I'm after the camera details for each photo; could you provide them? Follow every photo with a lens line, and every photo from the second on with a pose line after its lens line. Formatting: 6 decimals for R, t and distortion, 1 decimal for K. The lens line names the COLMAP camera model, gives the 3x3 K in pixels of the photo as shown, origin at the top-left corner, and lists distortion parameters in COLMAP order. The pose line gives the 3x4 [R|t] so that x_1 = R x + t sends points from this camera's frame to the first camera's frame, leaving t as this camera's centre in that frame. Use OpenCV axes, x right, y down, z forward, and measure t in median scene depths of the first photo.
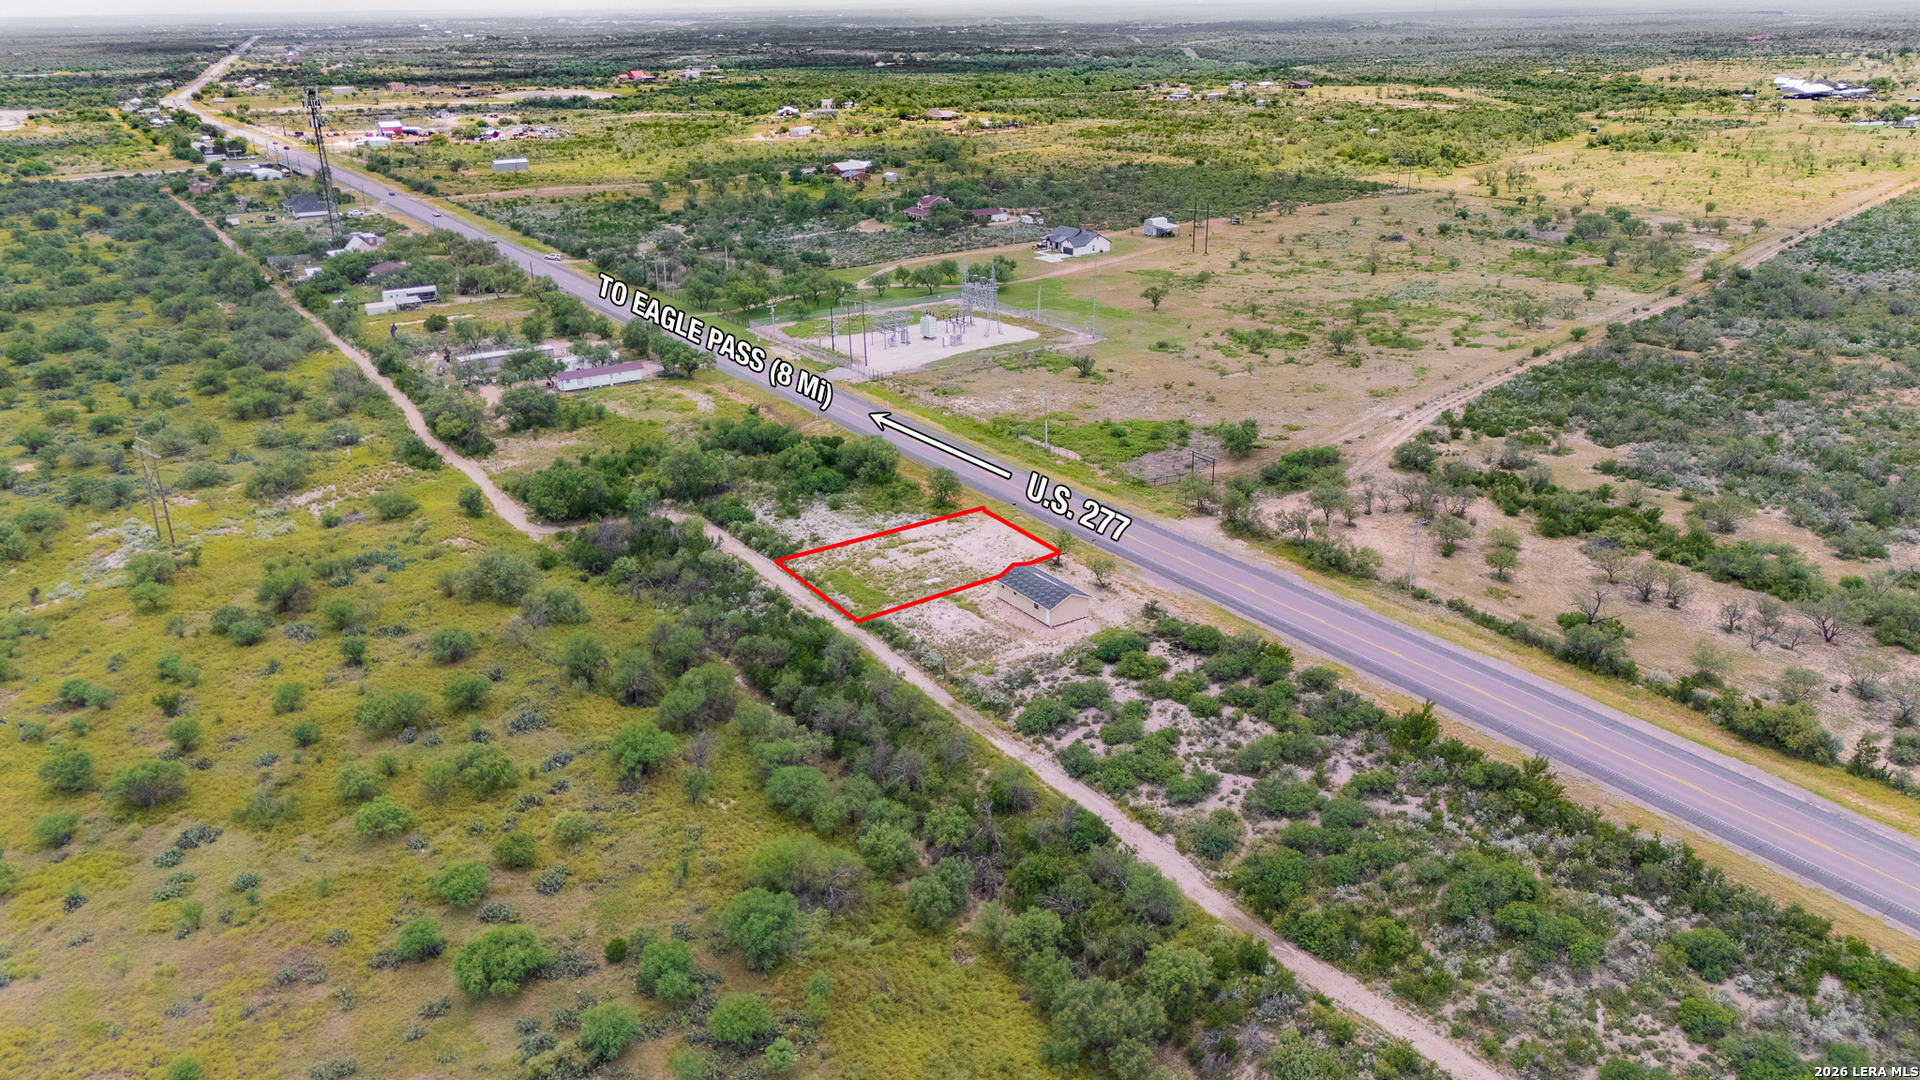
lens RADIAL K [[1413.0, 0, 953.1], [0, 1413.0, 532.9], [0, 0, 1]] dist [0.102320, -0.127098]
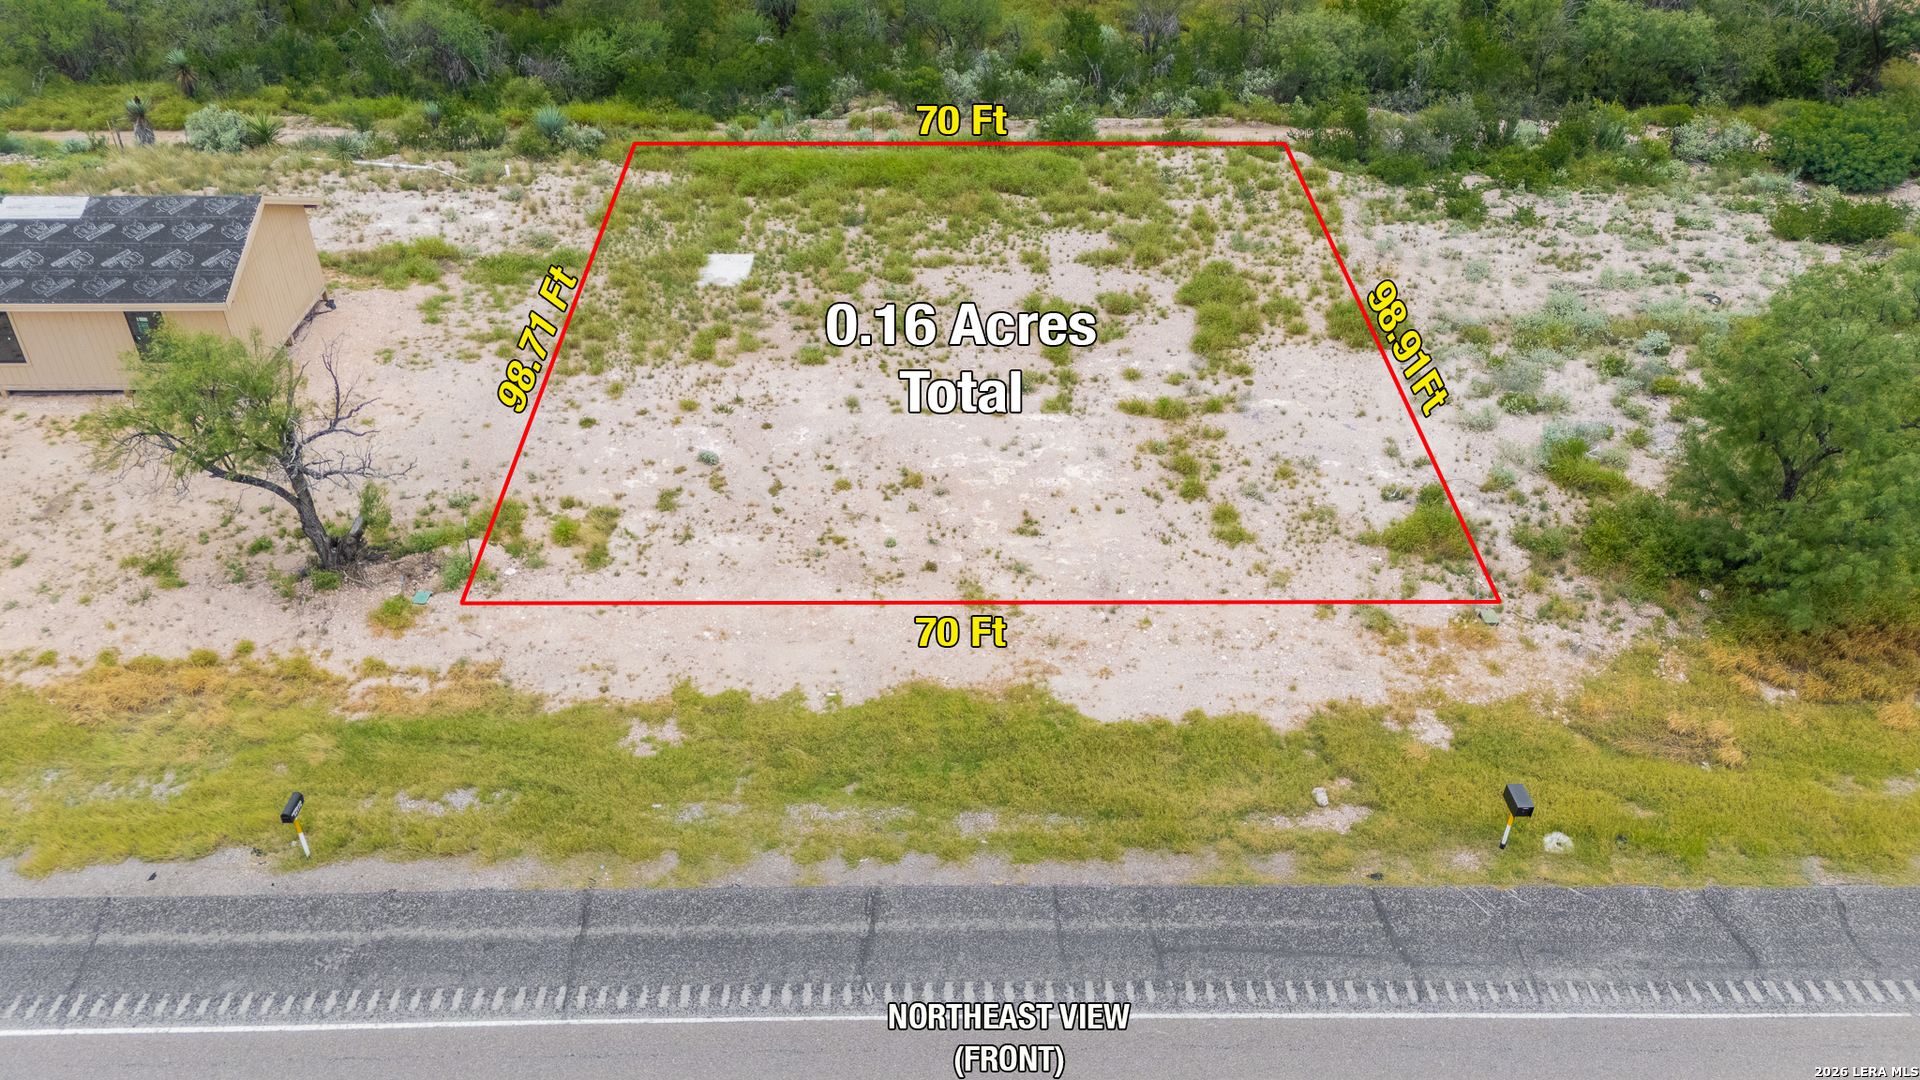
lens RADIAL K [[1413.0, 0, 953.1], [0, 1413.0, 532.9], [0, 0, 1]] dist [0.102320, -0.127098]
pose [[-0.522546, 0.496422, -0.693189, 0.140038], [-0.298122, 0.655318, 0.694033, -0.103016], [0.798793, 0.569319, -0.194440, 1.048215]]
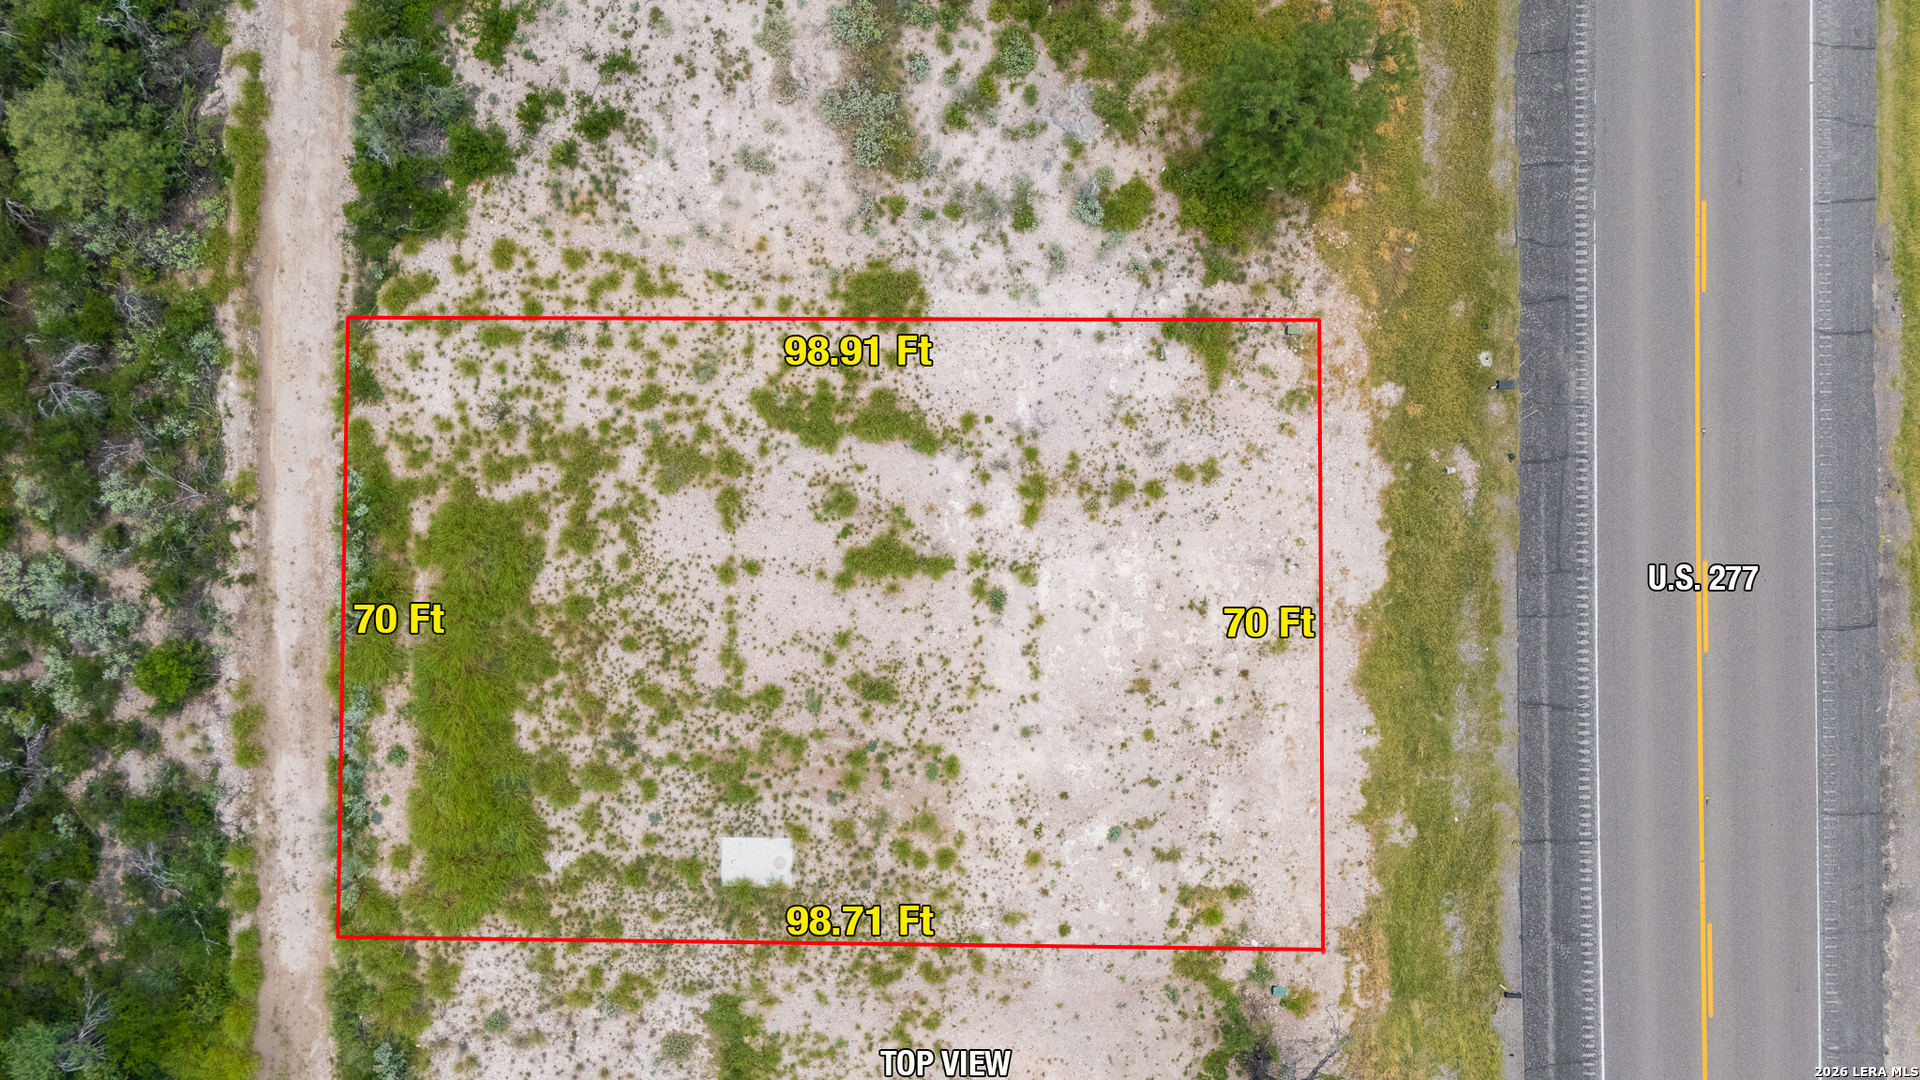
lens RADIAL K [[1413.0, 0, 953.1], [0, 1413.0, 532.9], [0, 0, 1]] dist [0.102320, -0.127098]
pose [[0.841142, 0.539827, 0.032656, -0.023030], [-0.222578, 0.290517, 0.930623, -0.210042], [0.492889, -0.790055, 0.364519, 0.927586]]
